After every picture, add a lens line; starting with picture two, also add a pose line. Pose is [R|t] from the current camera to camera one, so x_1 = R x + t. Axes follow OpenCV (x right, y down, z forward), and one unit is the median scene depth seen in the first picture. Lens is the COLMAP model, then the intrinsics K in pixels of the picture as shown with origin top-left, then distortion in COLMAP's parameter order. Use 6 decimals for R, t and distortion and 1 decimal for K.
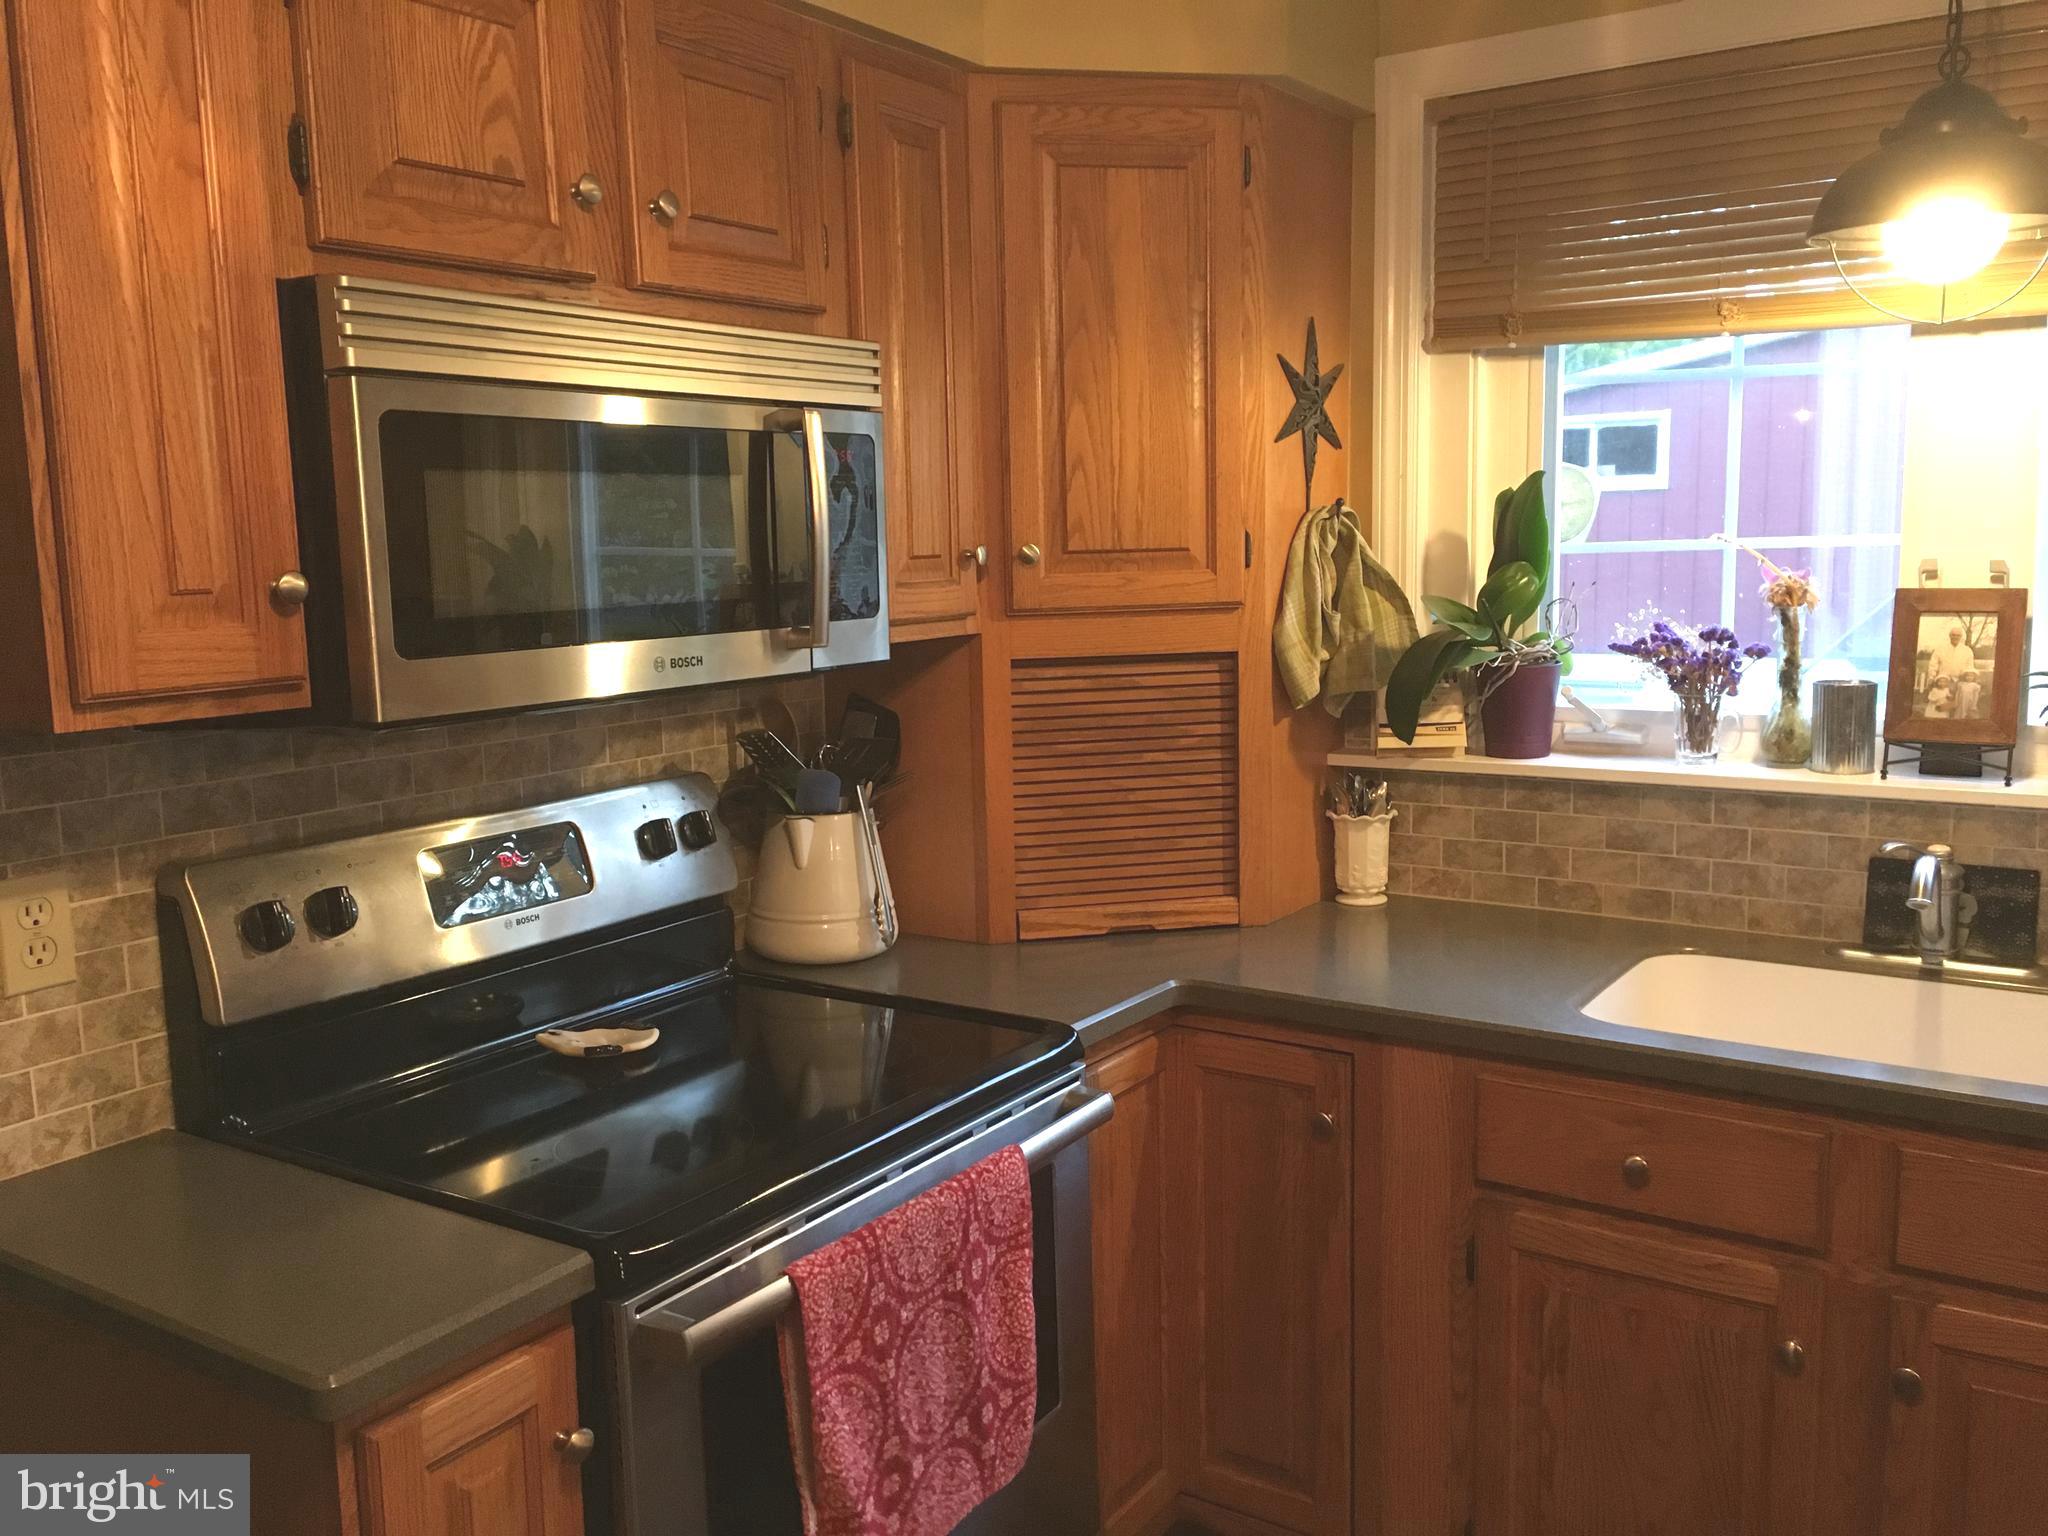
lens RADIAL K [[1726.3, 0, 1024.0], [0, 1726.3, 768.0], [0, 0, 1]] dist [0.105051, -0.169811]
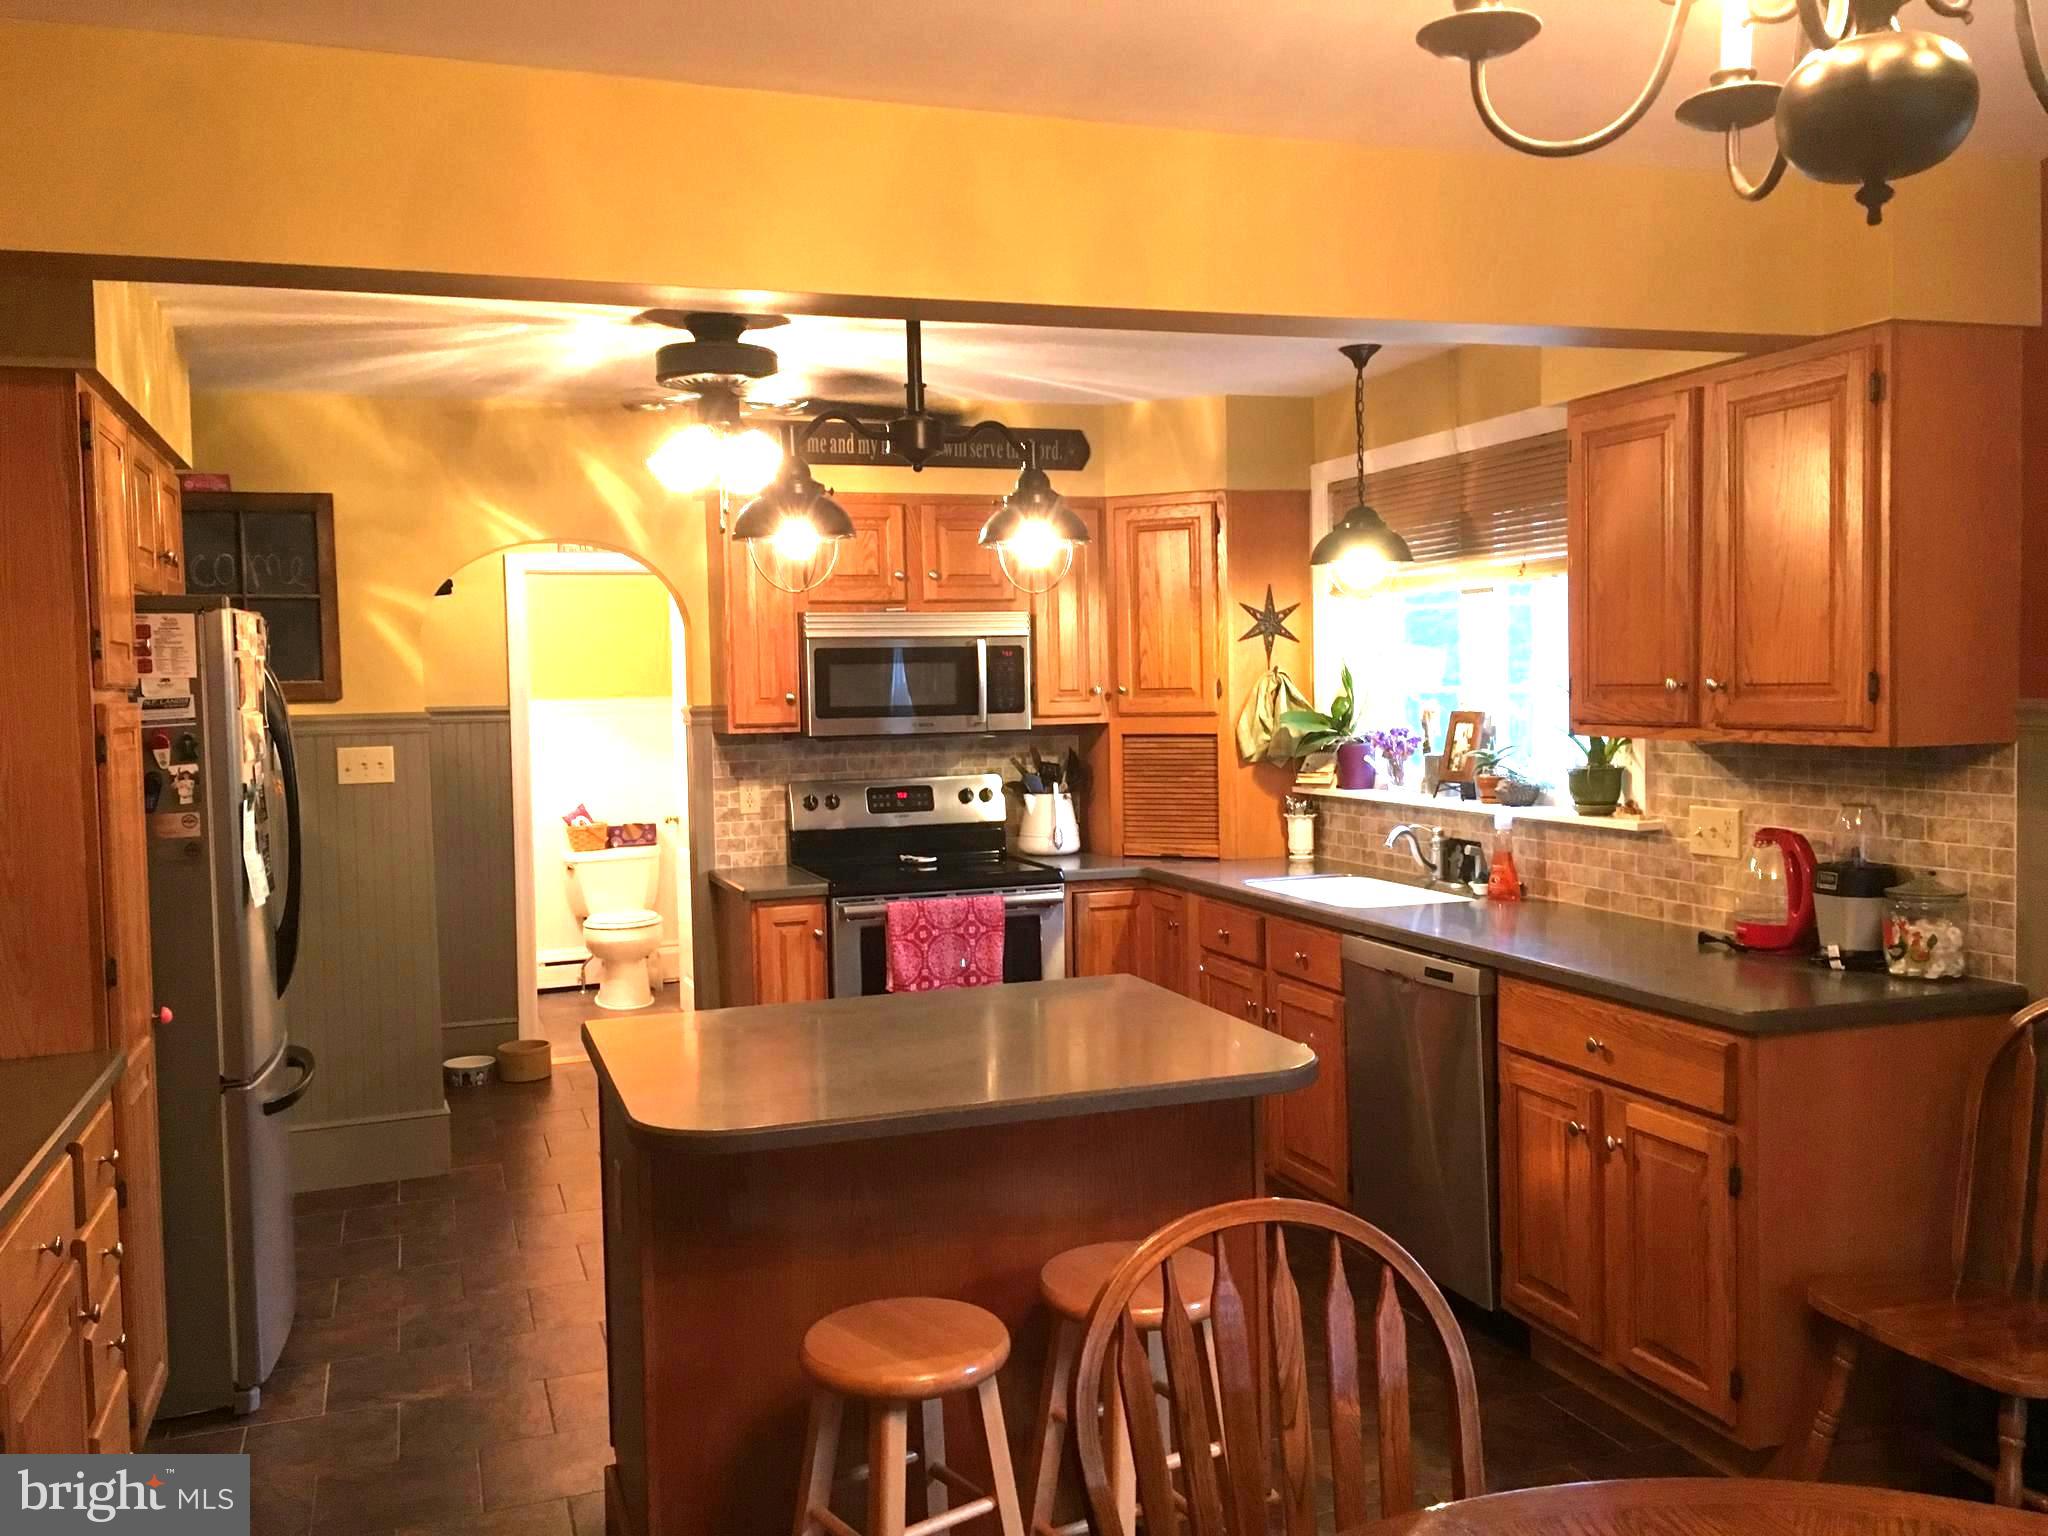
lens RADIAL K [[1726.3, 0, 1024.0], [0, 1726.3, 768.0], [0, 0, 1]] dist [0.105051, -0.169811]
pose [[0.799231, 0.035755, -0.599959, 1.376201], [-0.080983, 0.995532, -0.048551, 0.114510], [0.595543, 0.087390, 0.798556, -1.010374]]
